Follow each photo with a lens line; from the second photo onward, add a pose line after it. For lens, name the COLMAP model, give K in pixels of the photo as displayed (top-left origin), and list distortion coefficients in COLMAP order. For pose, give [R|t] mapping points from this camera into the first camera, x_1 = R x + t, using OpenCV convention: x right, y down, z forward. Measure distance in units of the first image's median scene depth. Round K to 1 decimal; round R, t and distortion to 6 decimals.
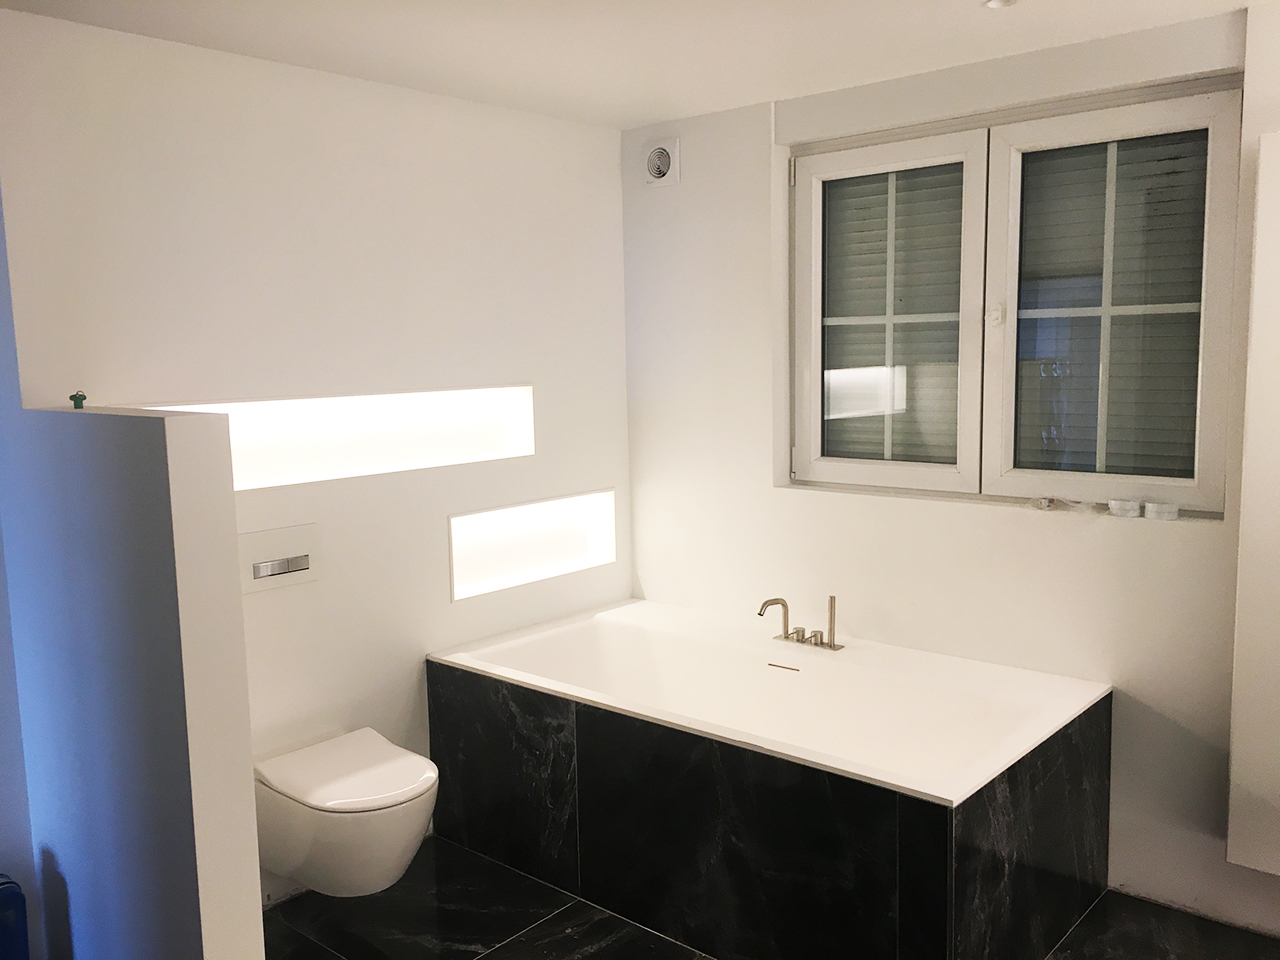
lens RADIAL K [[1083.8, 0, 637.4], [0, 1083.8, 476.0], [0, 0, 1]] dist [0.051912, -0.070585]
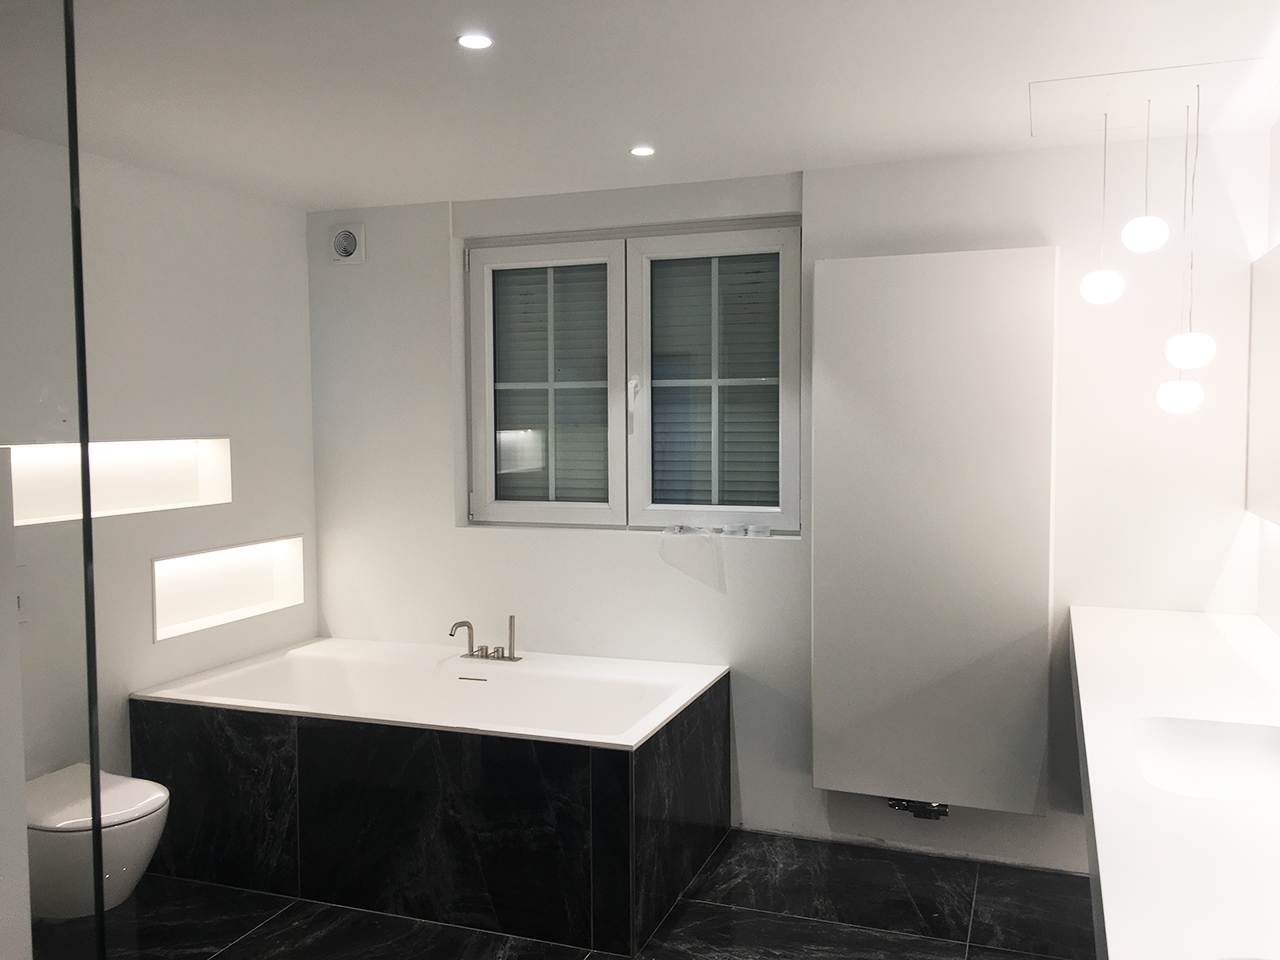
lens RADIAL K [[1083.8, 0, 640.8], [0, 1083.8, 478.3], [0, 0, 1]] dist [0.051912, -0.070585]
pose [[0.932996, -0.005839, 0.359840, -0.122694], [0.030389, 0.997575, -0.062608, 0.042450], [-0.358602, 0.069348, 0.930911, -0.175370]]
